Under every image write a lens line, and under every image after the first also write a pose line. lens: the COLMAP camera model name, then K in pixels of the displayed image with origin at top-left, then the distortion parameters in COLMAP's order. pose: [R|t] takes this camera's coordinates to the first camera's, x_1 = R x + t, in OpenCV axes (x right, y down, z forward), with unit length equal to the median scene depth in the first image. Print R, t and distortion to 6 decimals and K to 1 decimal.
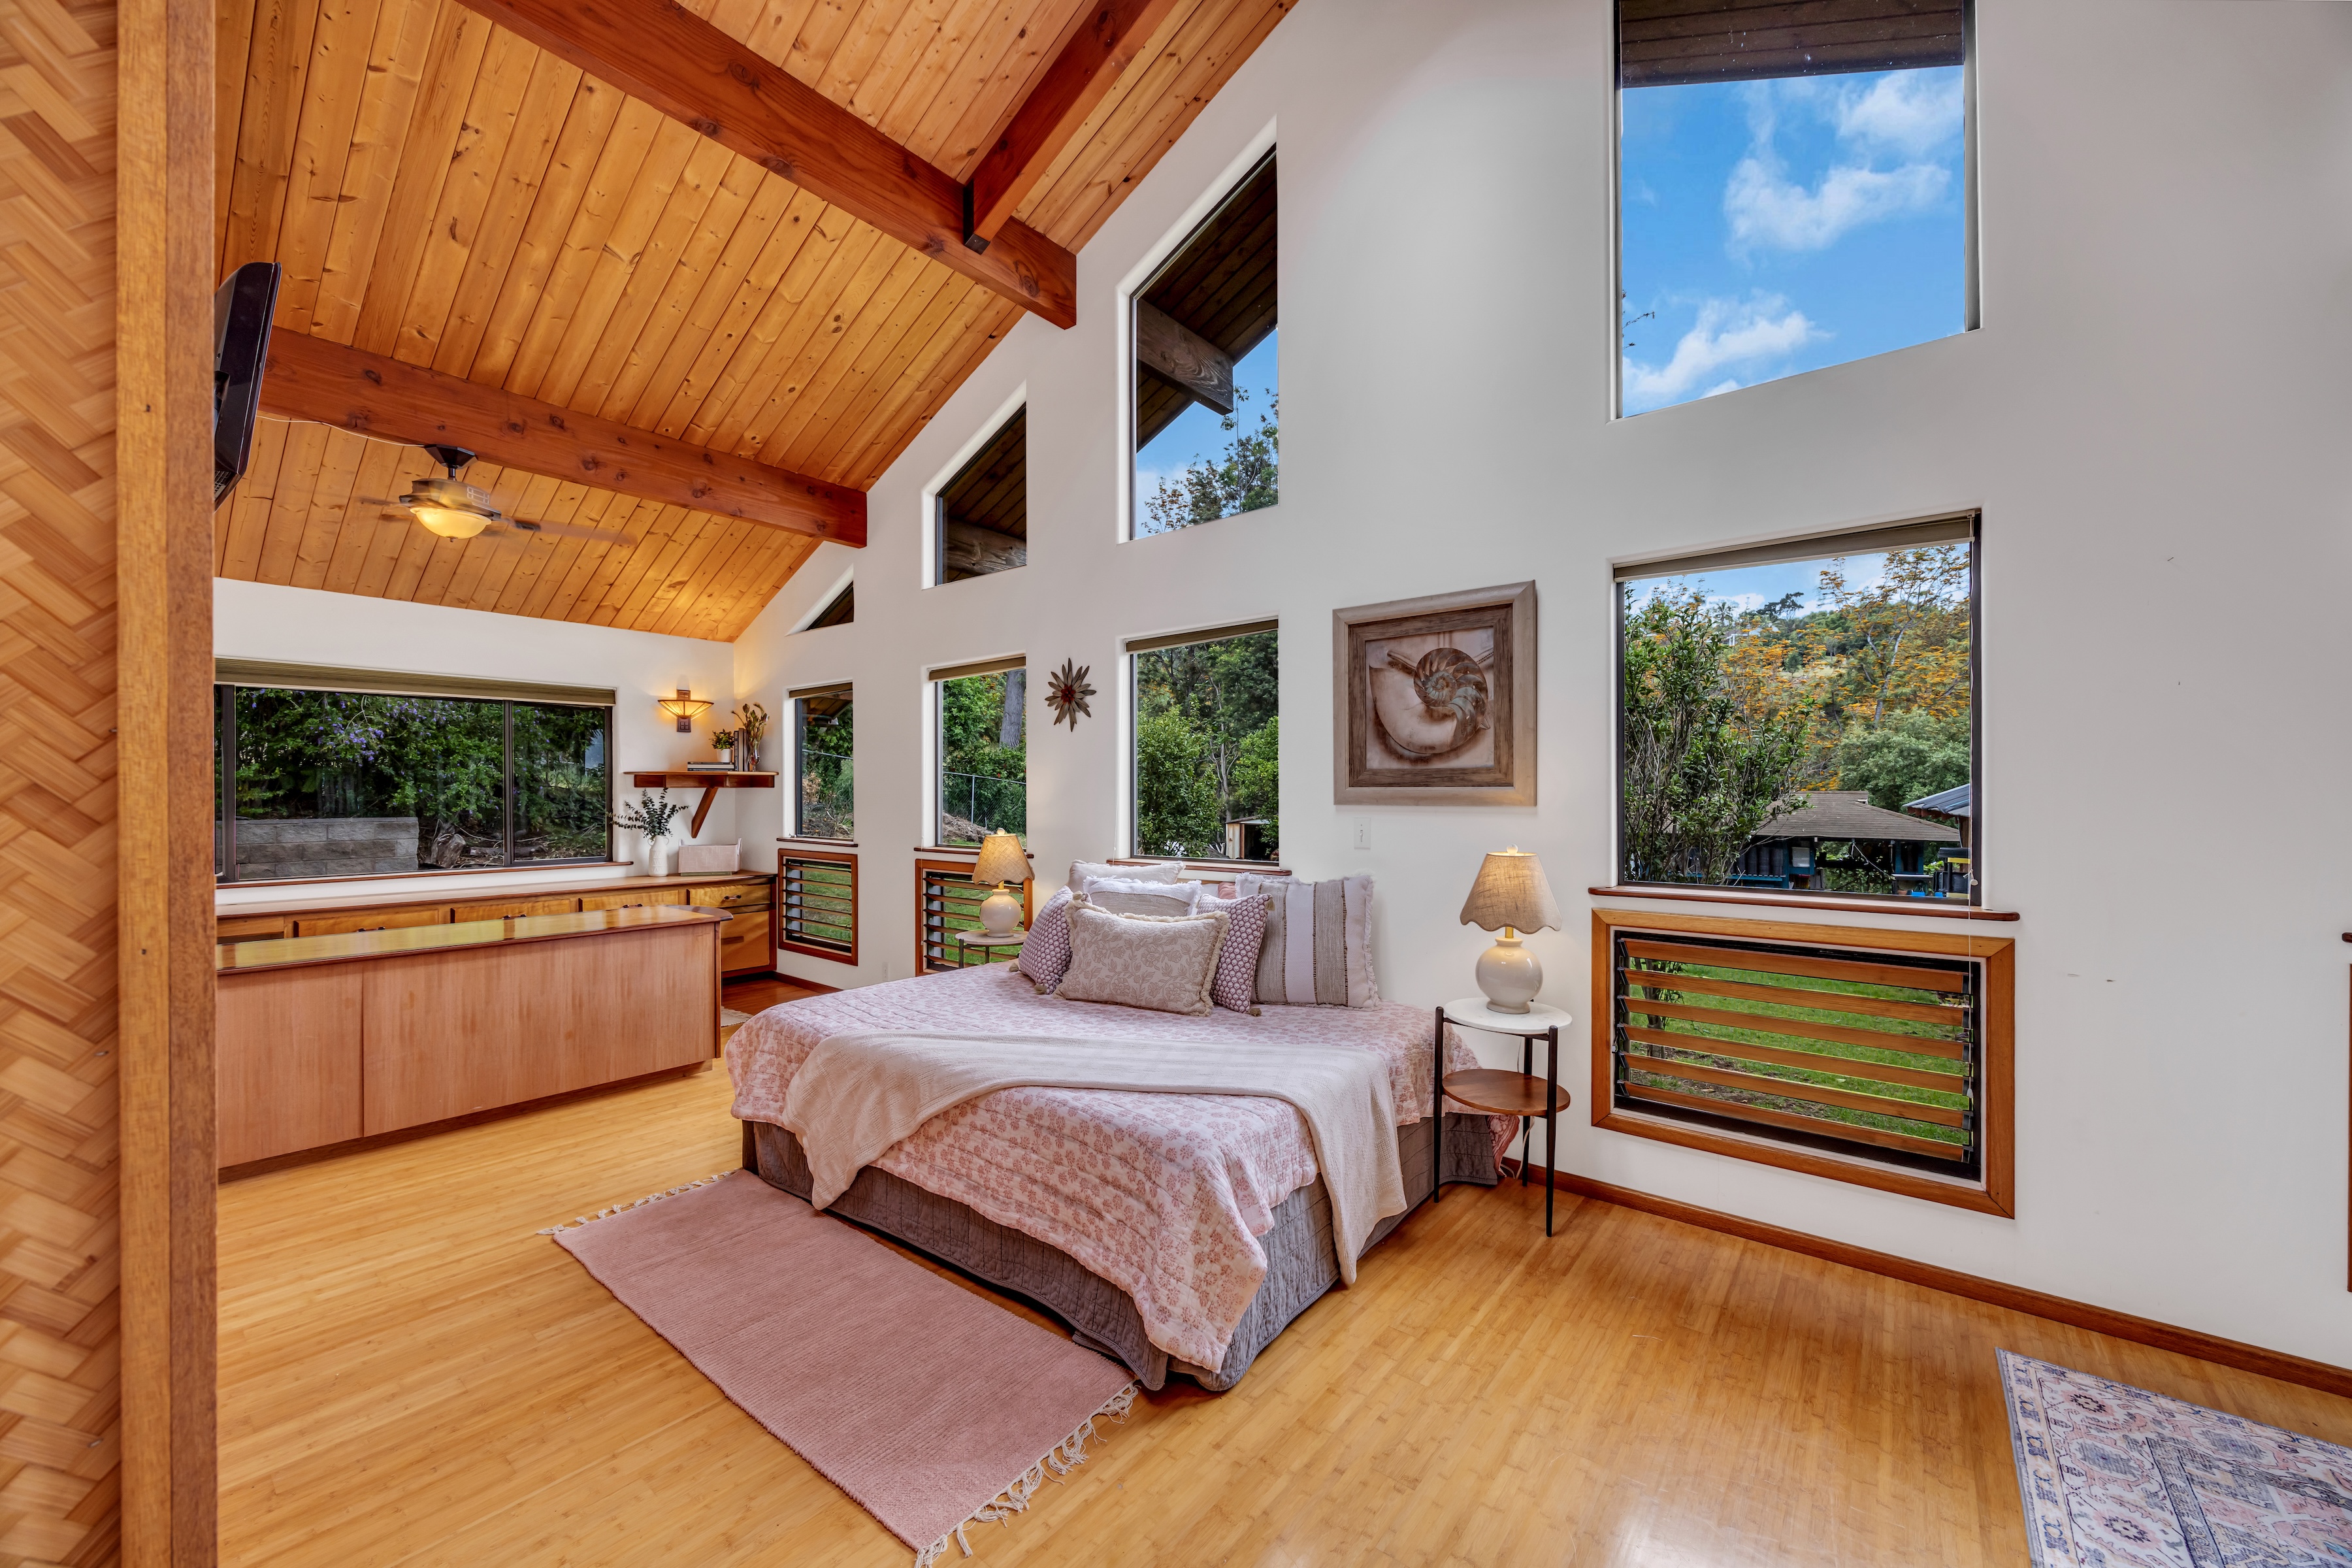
lens RADIAL K [[899.4, 0, 1158.4], [0, 899.4, 792.3], [0, 0, 1]] dist [-0.000292, -0.000137]
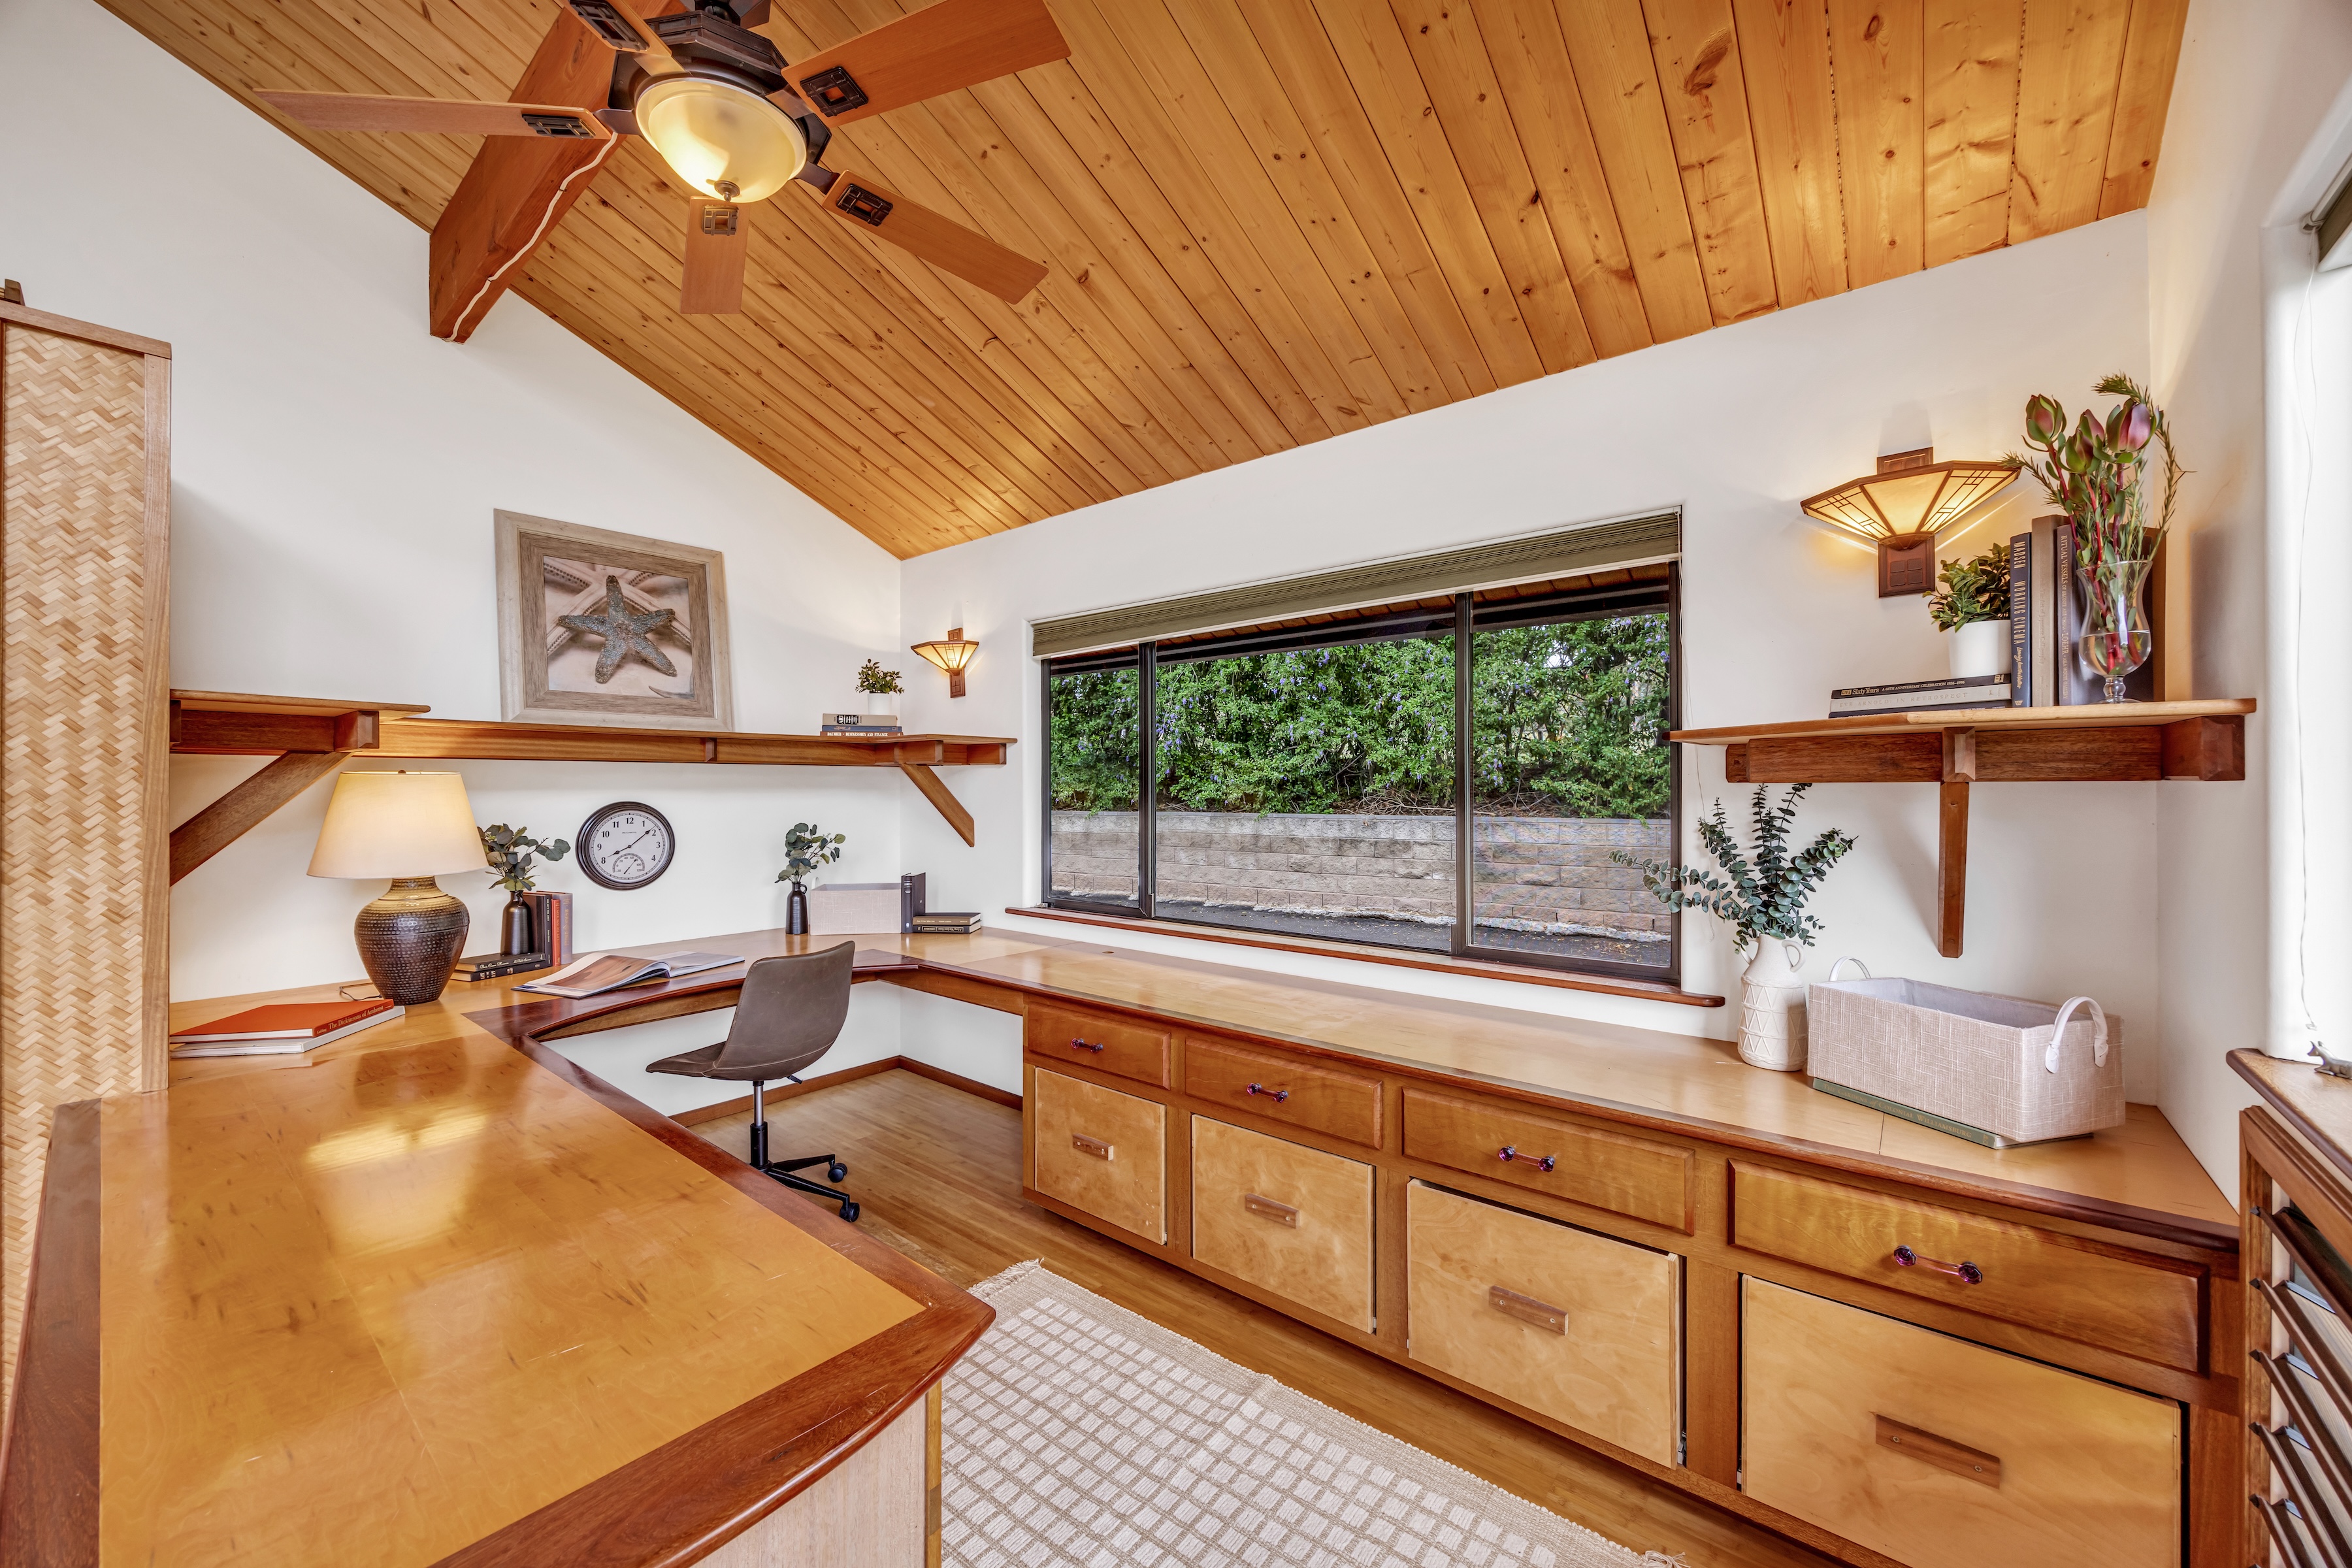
lens RADIAL K [[899.4, 0, 1156.0], [0, 899.4, 782.6], [0, 0, 1]] dist [-0.000292, -0.000137]
pose [[-0.022771, -0.000958, -0.999740, -0.385489], [0.001046, 0.999999, -0.000982, -0.007433], [0.999740, -0.001068, -0.022770, 1.294756]]
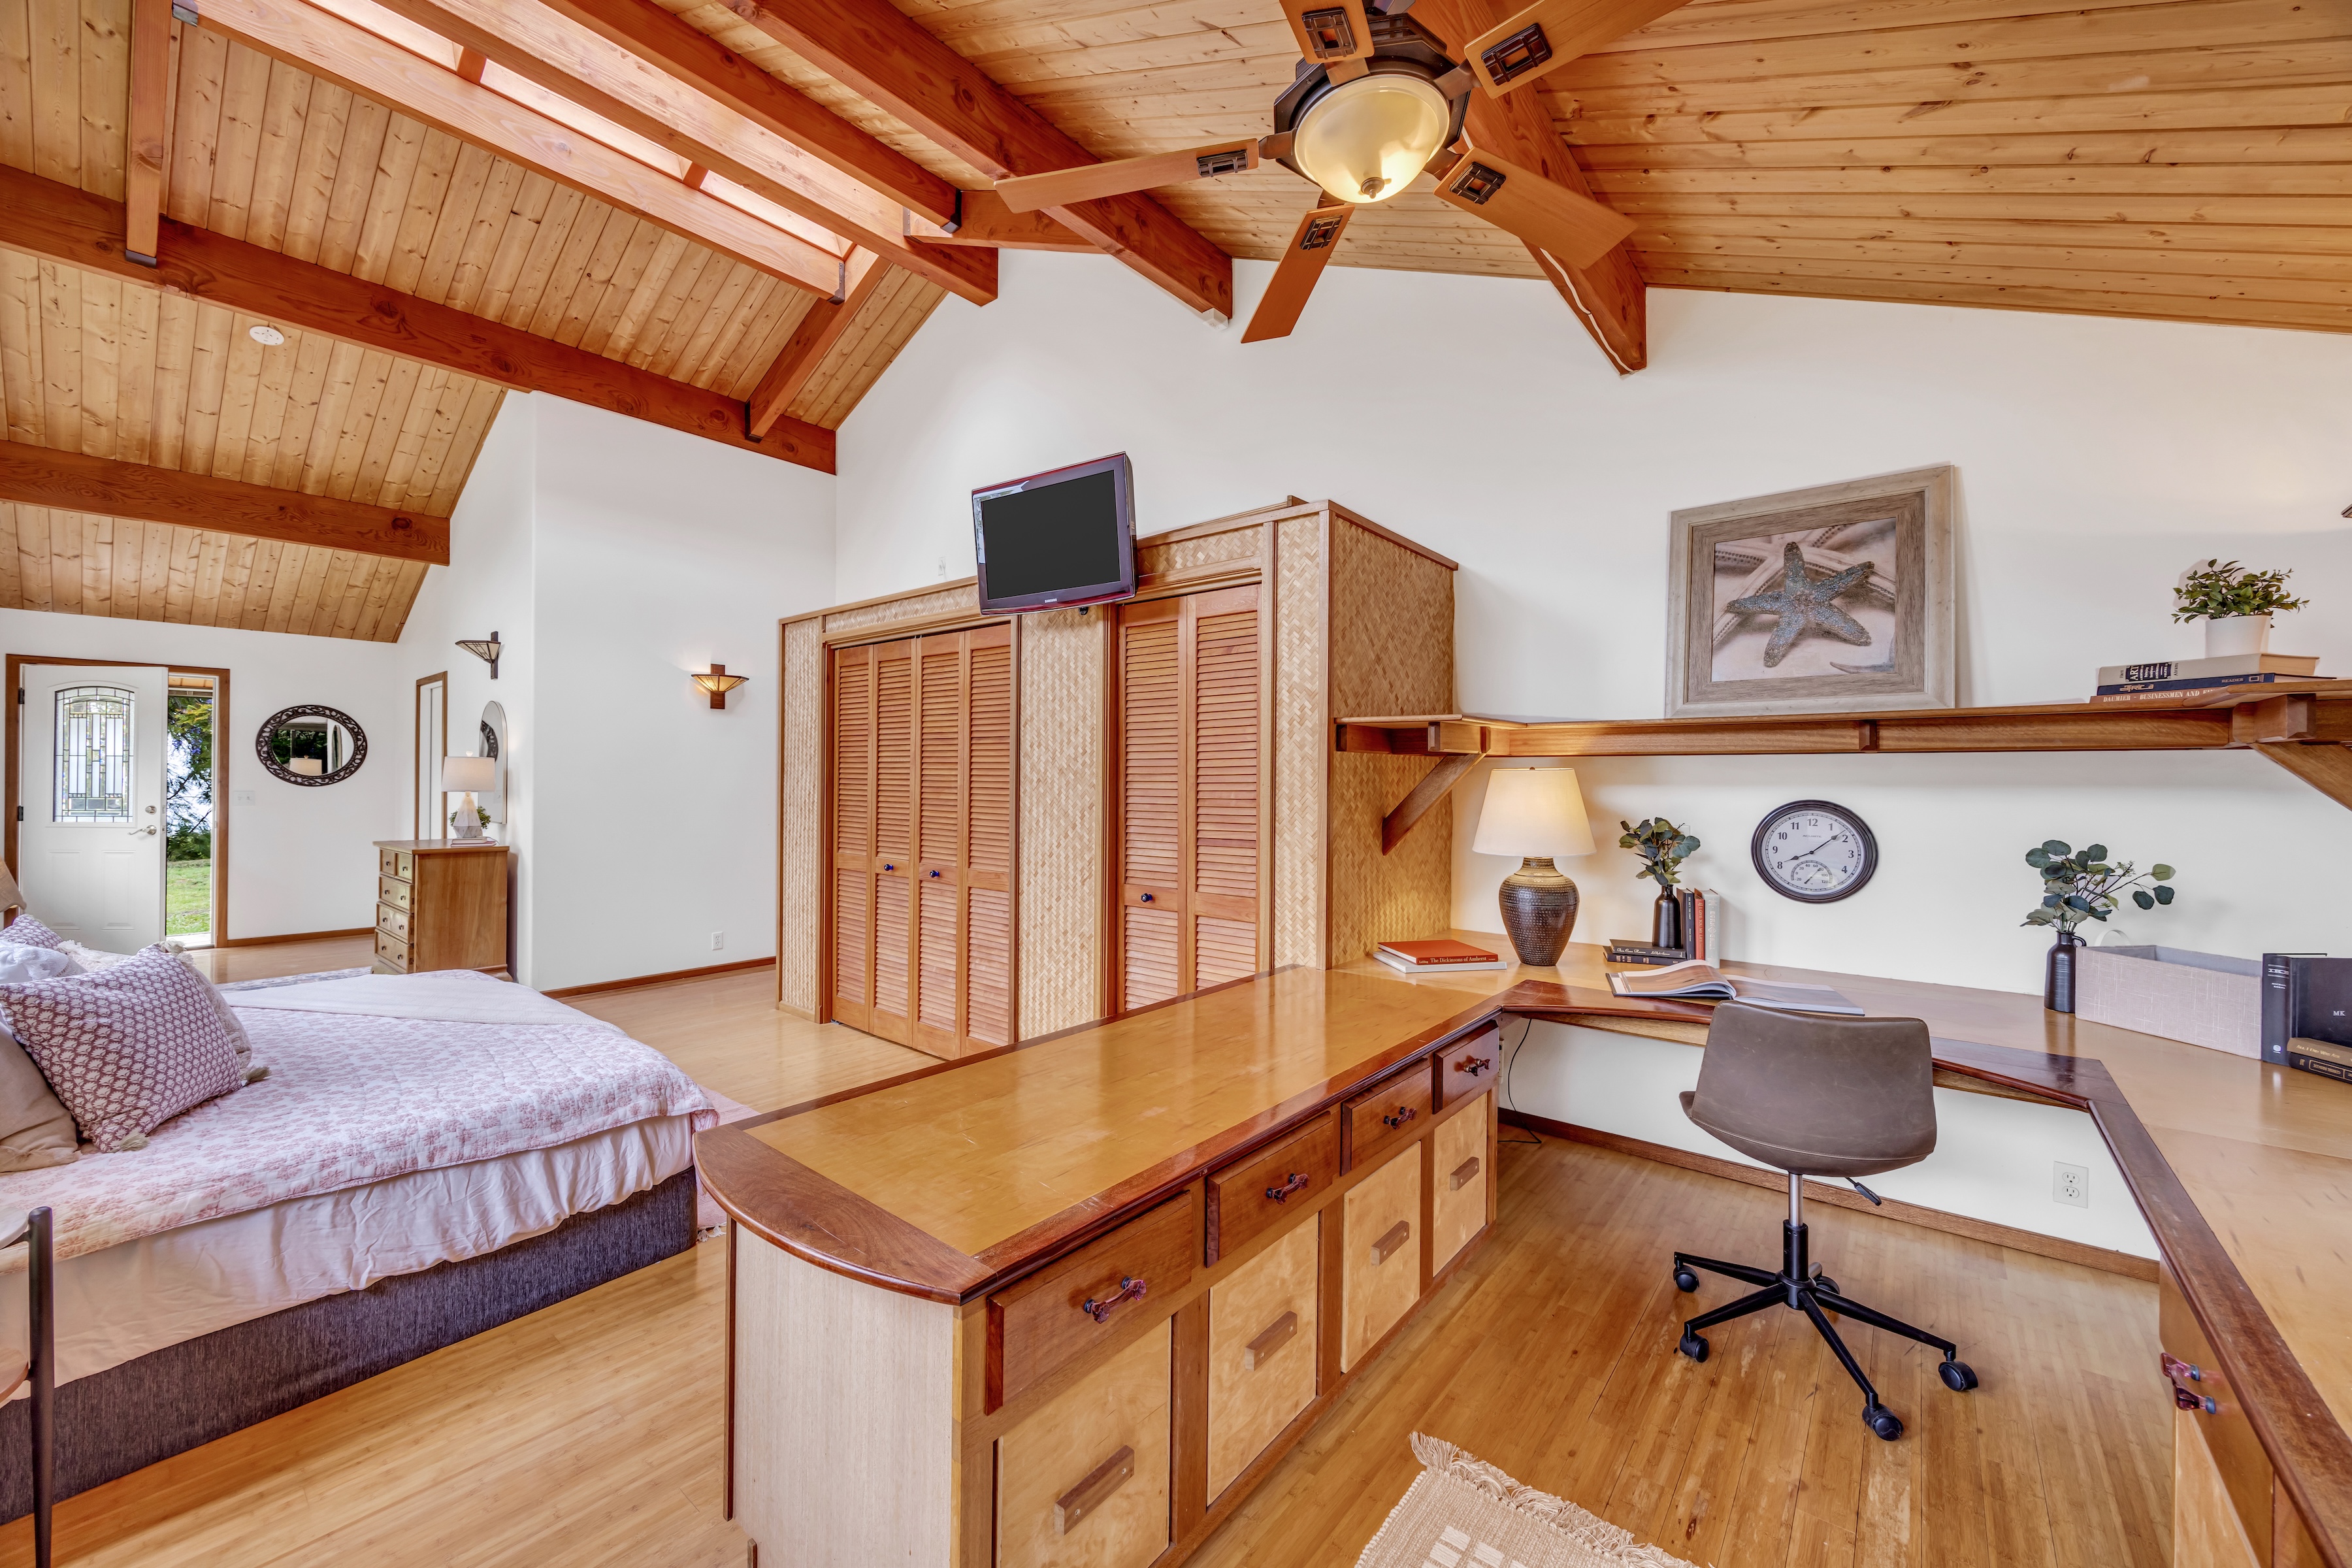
lens RADIAL K [[899.4, 0, 1169.4], [0, 899.4, 775.2], [0, 0, 1]] dist [-0.000292, -0.000137]
pose [[-0.999994, -0.003511, -0.000452, -0.766756], [-0.003509, 0.999980, -0.005168, -0.004982], [0.000471, -0.005167, -0.999987, 1.546974]]
